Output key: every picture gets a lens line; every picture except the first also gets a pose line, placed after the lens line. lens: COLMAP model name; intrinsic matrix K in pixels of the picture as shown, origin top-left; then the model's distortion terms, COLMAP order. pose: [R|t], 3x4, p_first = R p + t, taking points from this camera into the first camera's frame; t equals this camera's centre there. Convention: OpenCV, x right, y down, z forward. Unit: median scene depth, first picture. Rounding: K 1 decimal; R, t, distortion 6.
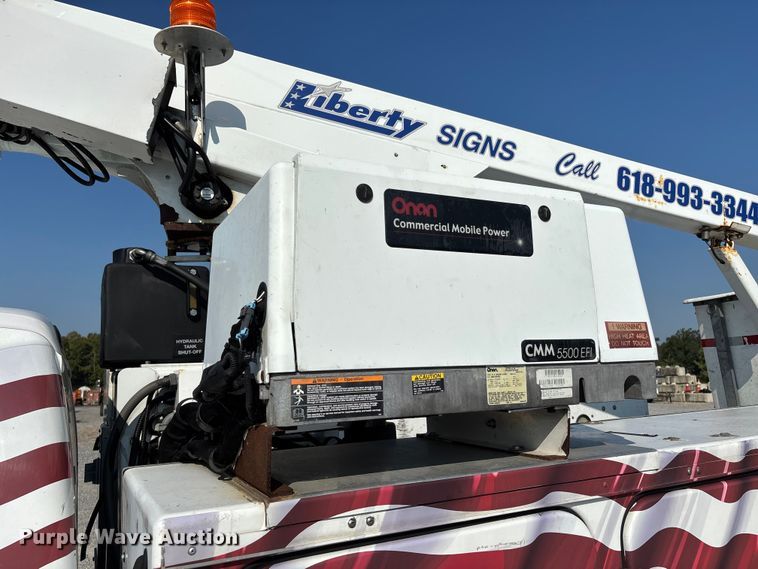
lens RADIAL K [[574.0, 0, 376.6], [0, 574.0, 290.4], [0, 0, 1]] dist [0.014531, -0.002332]
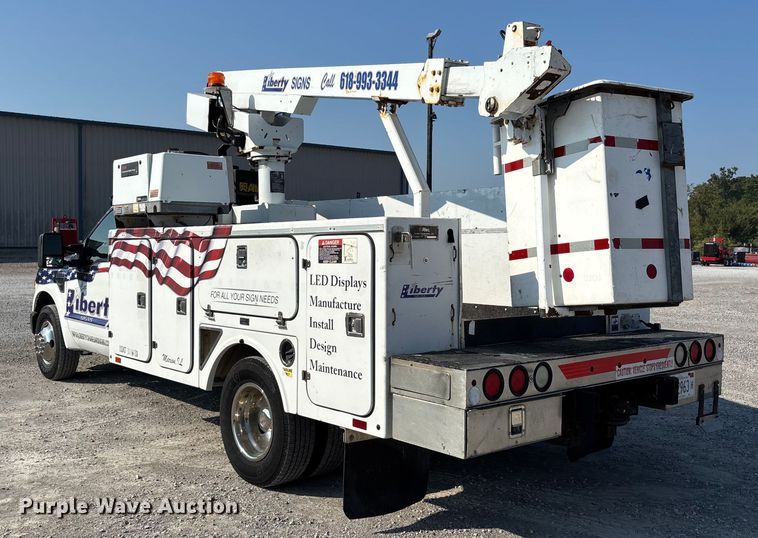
lens RADIAL K [[755.9, 0, 376.8], [0, 755.9, 276.5], [0, 0, 1]] dist [0.080506, 0.000000]
pose [[0.246552, 0.071508, -0.966488, 3.496235], [0.126061, 0.986435, 0.105142, 0.170938], [0.960896, -0.147759, 0.234193, 0.762753]]
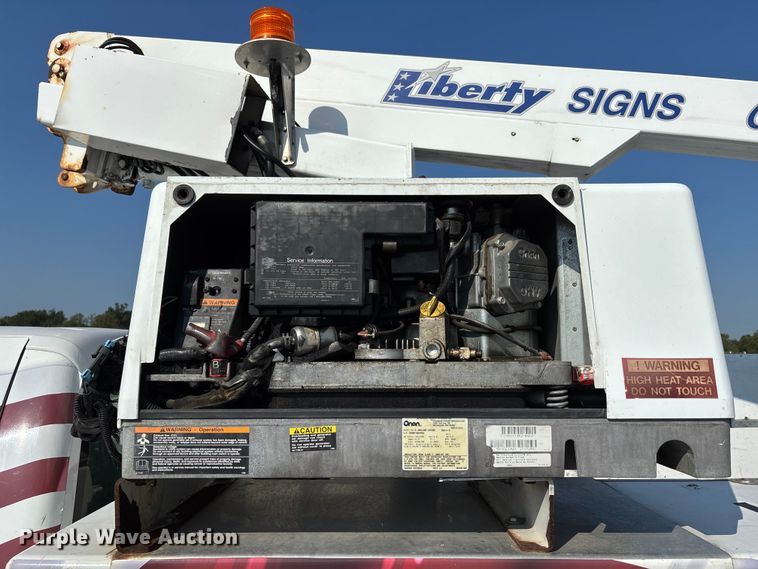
lens RADIAL K [[574.0, 0, 381.0], [0, 574.0, 290.5], [0, 0, 1]] dist [0.014531, -0.002332]
pose [[0.896897, -0.021664, -0.441708, 0.291383], [0.032440, 0.999332, 0.016856, -0.030610], [0.441047, -0.029447, 0.897001, 0.174157]]
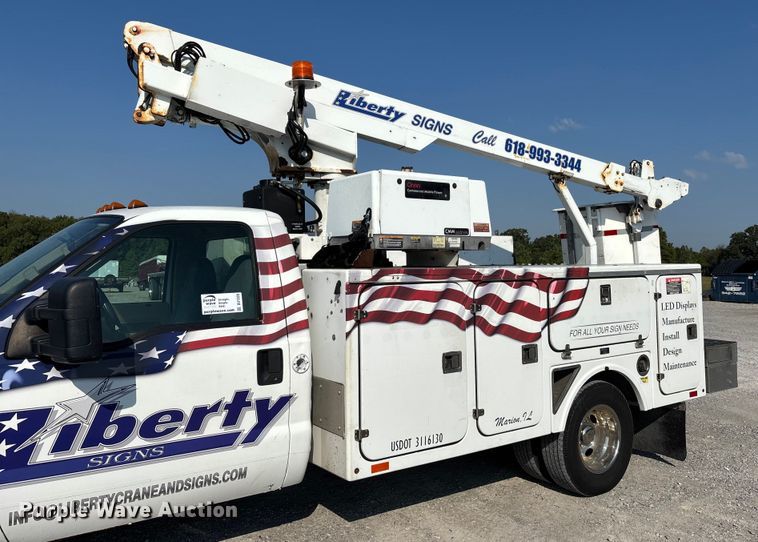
lens RADIAL K [[602.5, 0, 391.0], [0, 602.5, 242.6], [0, 0, 1]] dist [0.059094, -0.033331]
pose [[0.991222, 0.032338, 0.128188, -0.266822], [-0.045654, 0.993702, 0.102336, -0.091958], [-0.124072, -0.107290, 0.986456, -1.300684]]
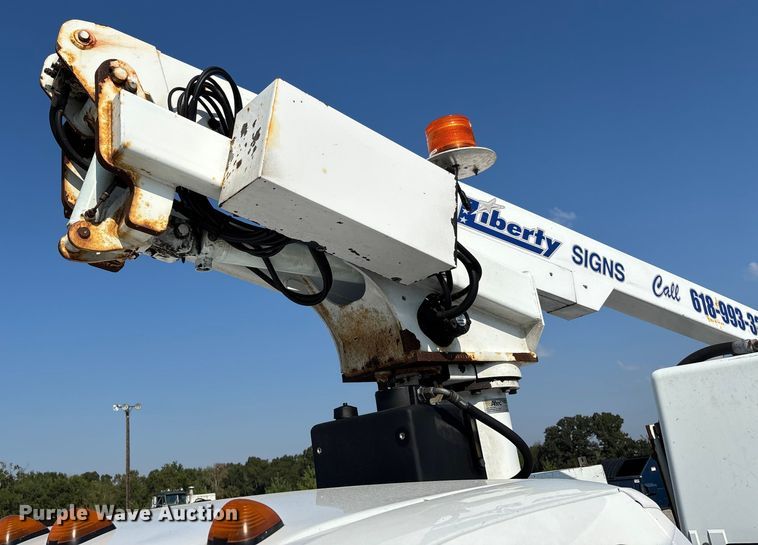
lens RADIAL K [[668.6, 0, 322.0], [0, 668.6, 216.6], [0, 0, 1]] dist [0.047772, -0.035637]
pose [[0.943148, 0.059504, 0.327002, -0.894136], [0.026570, 0.967197, -0.252633, -0.068603], [-0.331308, 0.246959, 0.910630, 0.089586]]
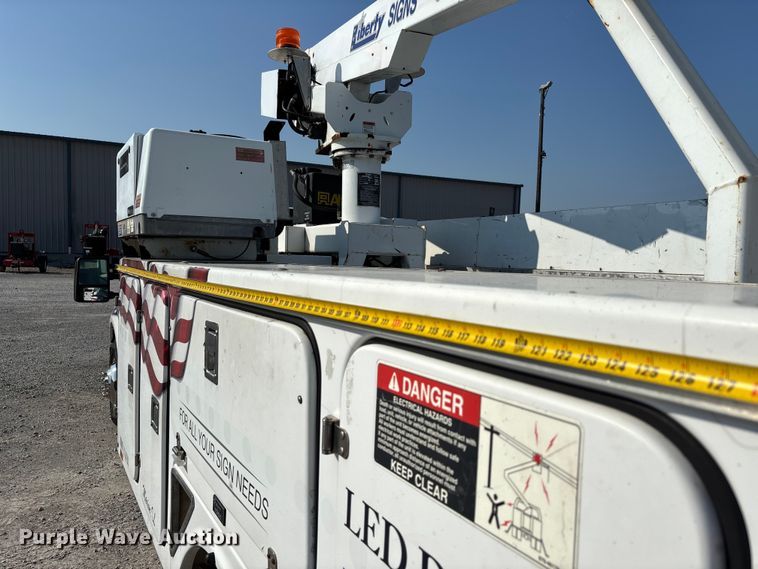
lens RADIAL K [[578.4, 0, 382.6], [0, 578.4, 287.3], [0, 0, 1]] dist [0.008900, 0.001766]
pose [[0.067175, 0.085735, -0.994051, 1.669135], [0.109874, 0.989606, 0.092777, 0.185814], [0.991673, -0.115452, 0.057057, 1.127421]]
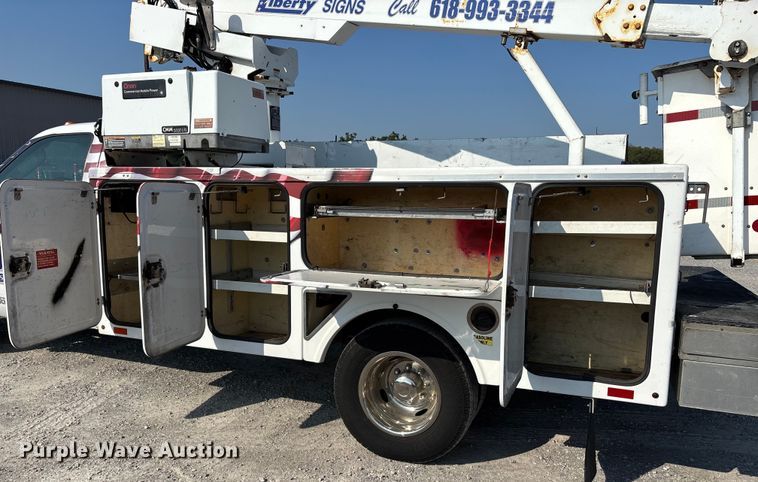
lens RADIAL K [[542.3, 0, 386.4], [0, 542.3, 271.0], [0, 0, 1]] dist [0.022672, -0.001242]
pose [[0.683886, 0.155840, -0.712751, 1.981587], [0.068778, 0.958800, 0.275630, 0.064158], [0.726340, -0.237522, 0.644992, -0.128572]]
